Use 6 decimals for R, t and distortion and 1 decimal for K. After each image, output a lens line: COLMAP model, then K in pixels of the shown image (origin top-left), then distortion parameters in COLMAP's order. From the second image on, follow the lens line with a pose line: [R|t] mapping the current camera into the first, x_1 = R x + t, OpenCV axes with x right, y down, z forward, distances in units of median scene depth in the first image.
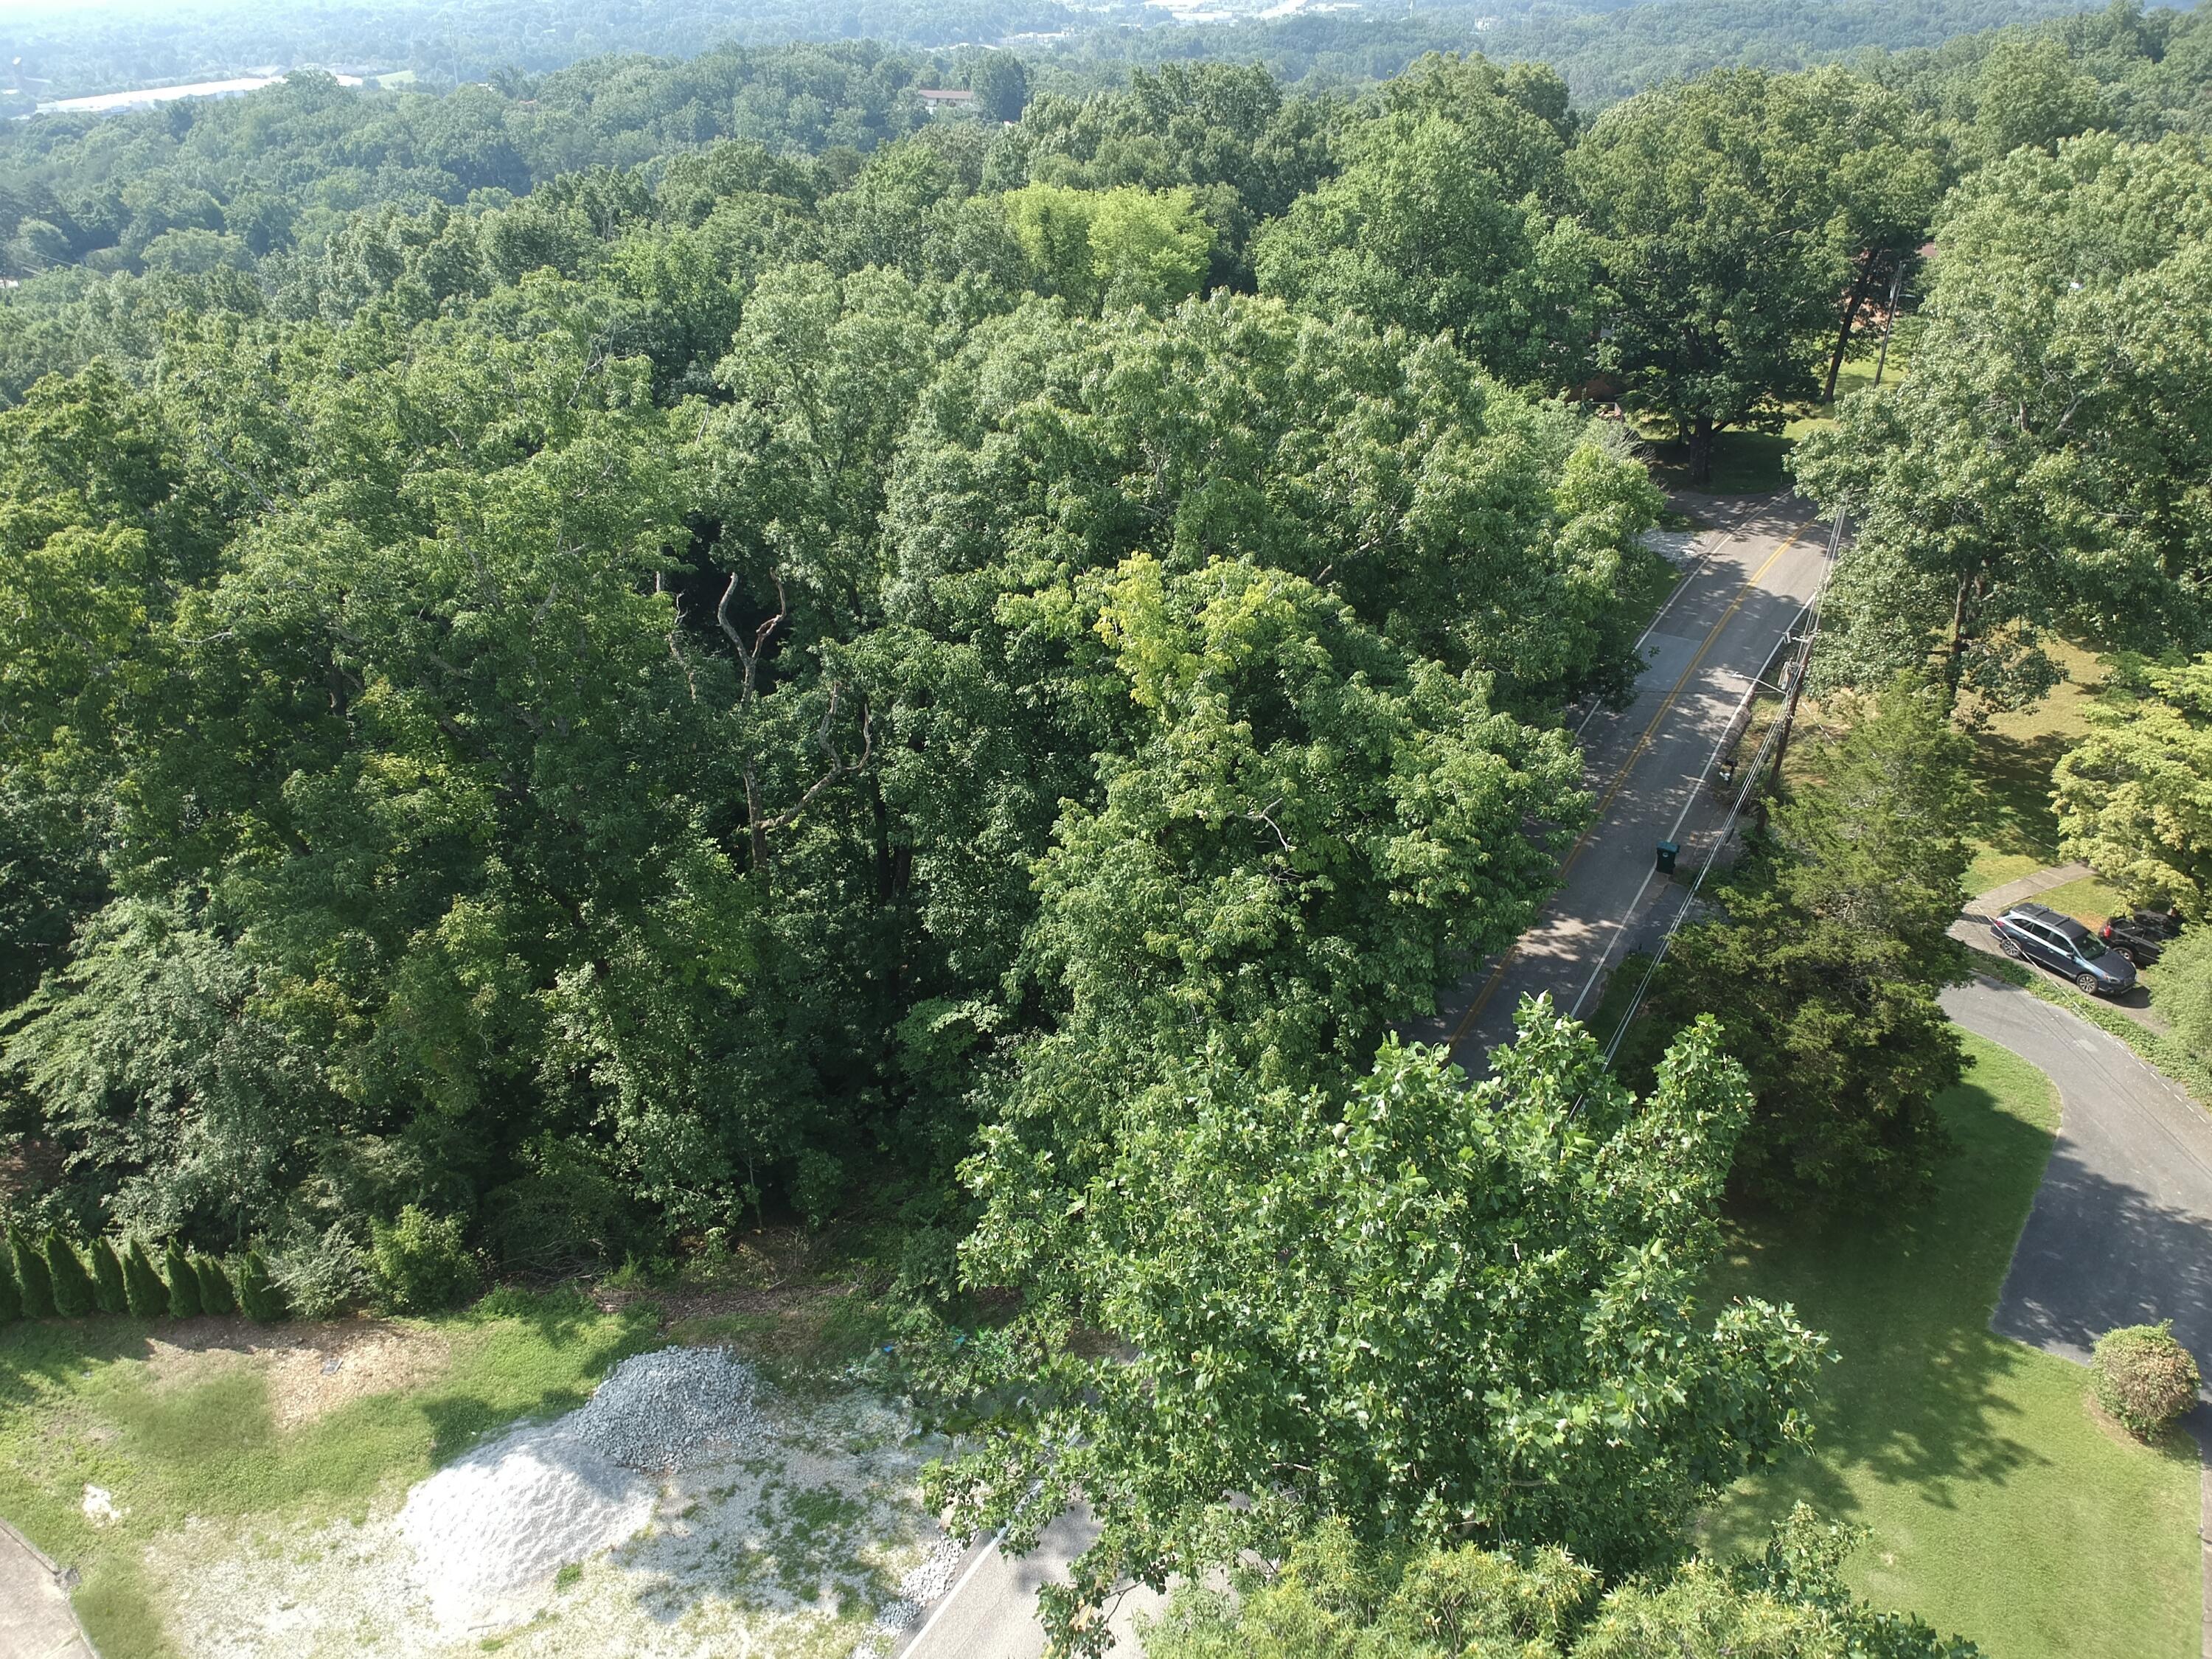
lens RADIAL K [[1600.6, 0, 1104.6], [0, 1600.6, 814.5], [0, 0, 1]] dist [0.086097, -0.153648]
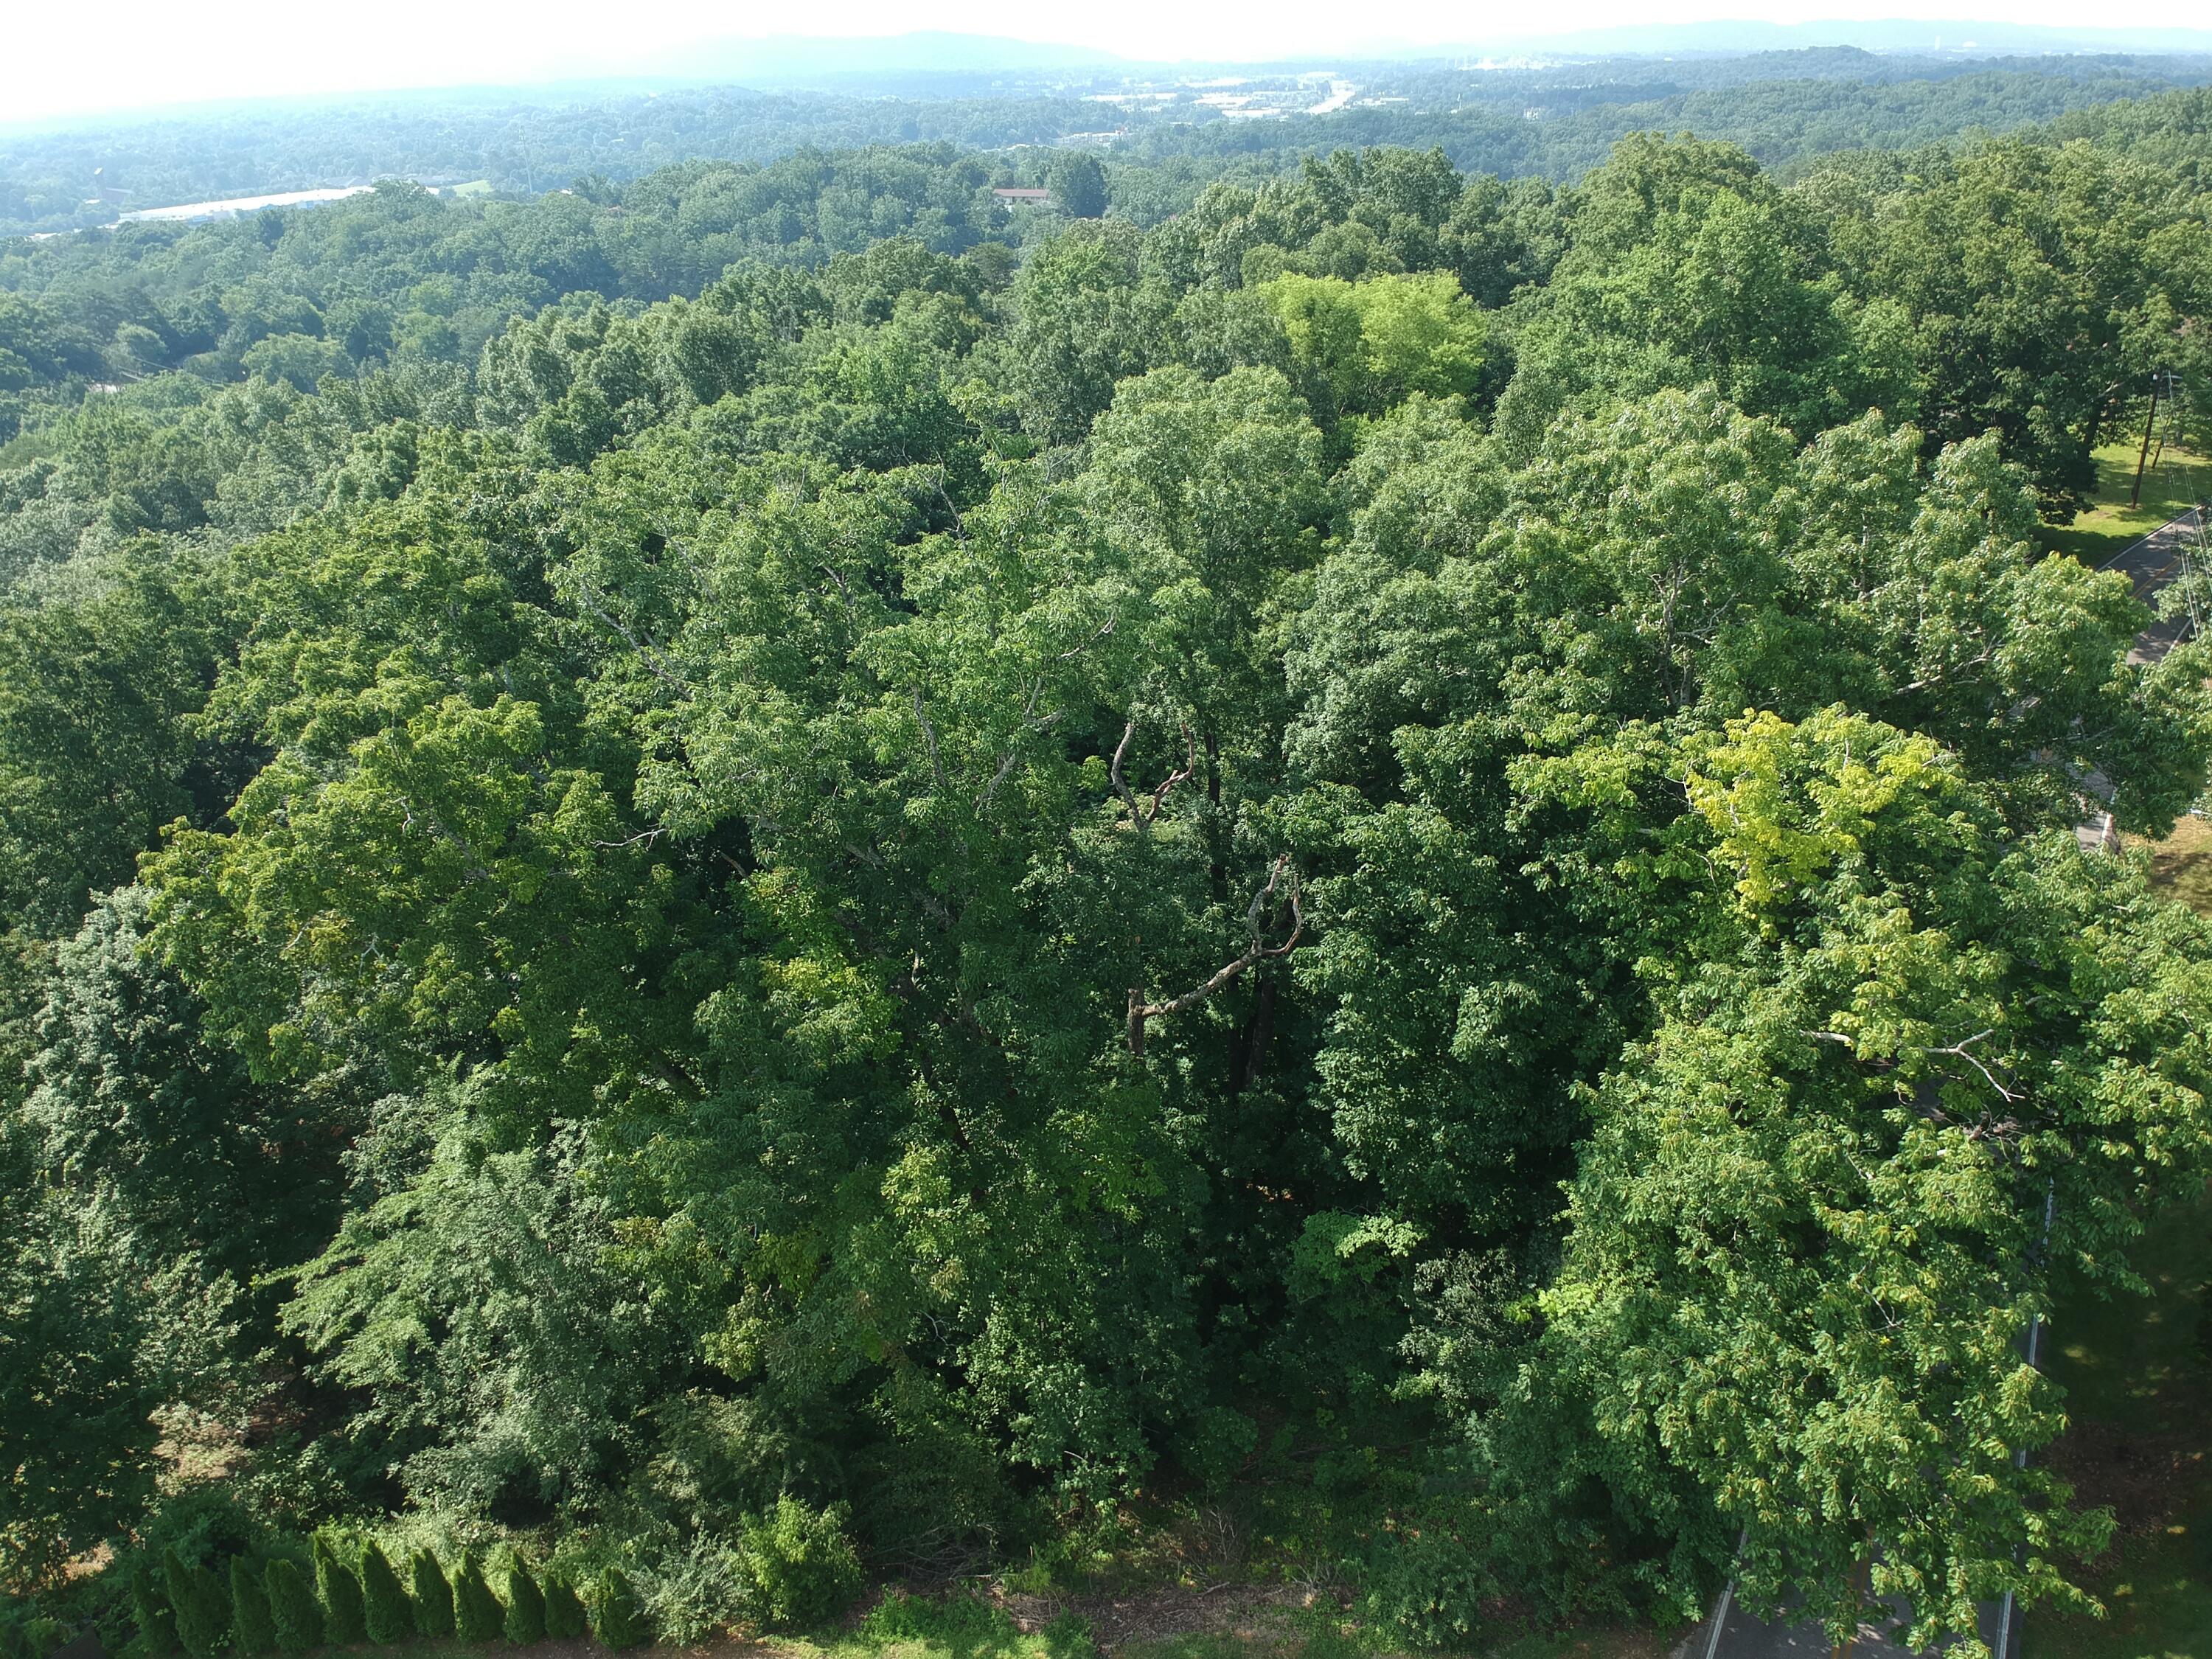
lens RADIAL K [[1607.9, 0, 1125.2], [0, 1607.9, 817.3], [0, 0, 1]] dist [0.077377, -0.141867]
pose [[0.999554, -0.010131, -0.028083, -0.190235], [0.008719, 0.998714, -0.049950, -0.051904], [0.028553, 0.049683, 0.998357, 0.132127]]
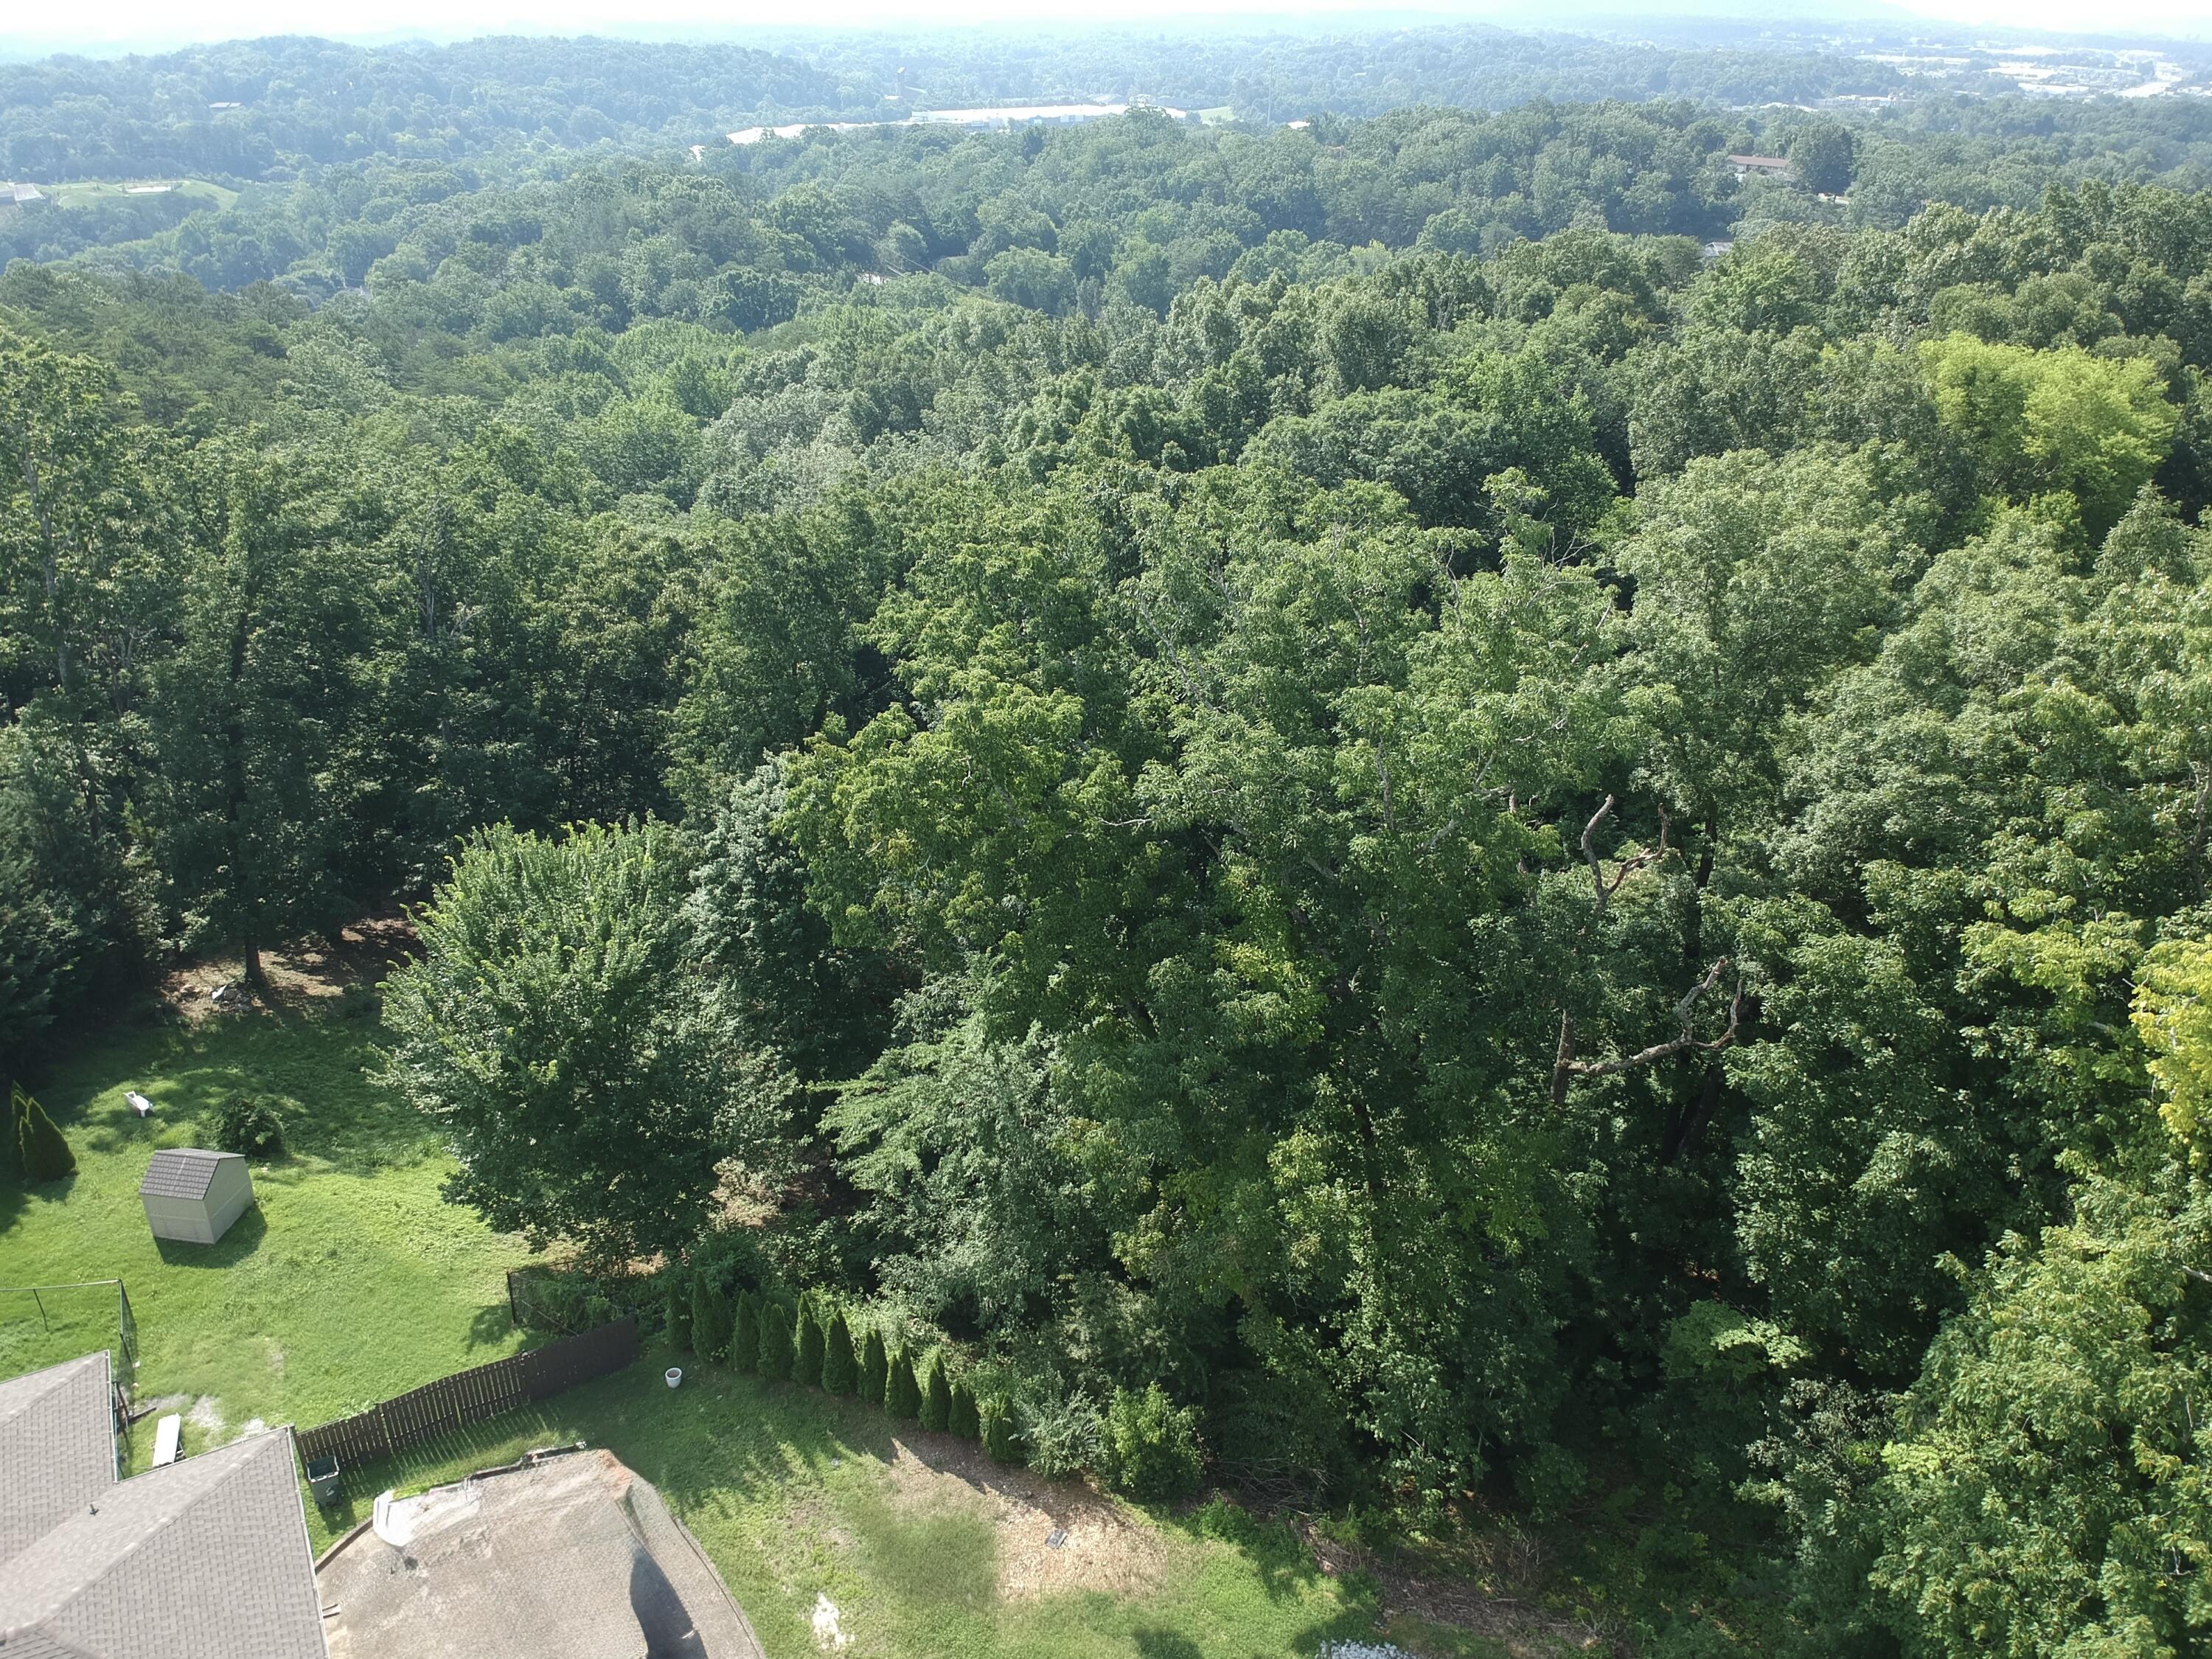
lens RADIAL K [[1607.9, 0, 1125.2], [0, 1607.9, 817.3], [0, 0, 1]] dist [0.077377, -0.141867]
pose [[0.907401, 0.200236, -0.369499, -0.127300], [-0.209766, 0.977642, 0.014661, -0.086102], [0.364173, 0.064205, 0.929115, 0.055886]]
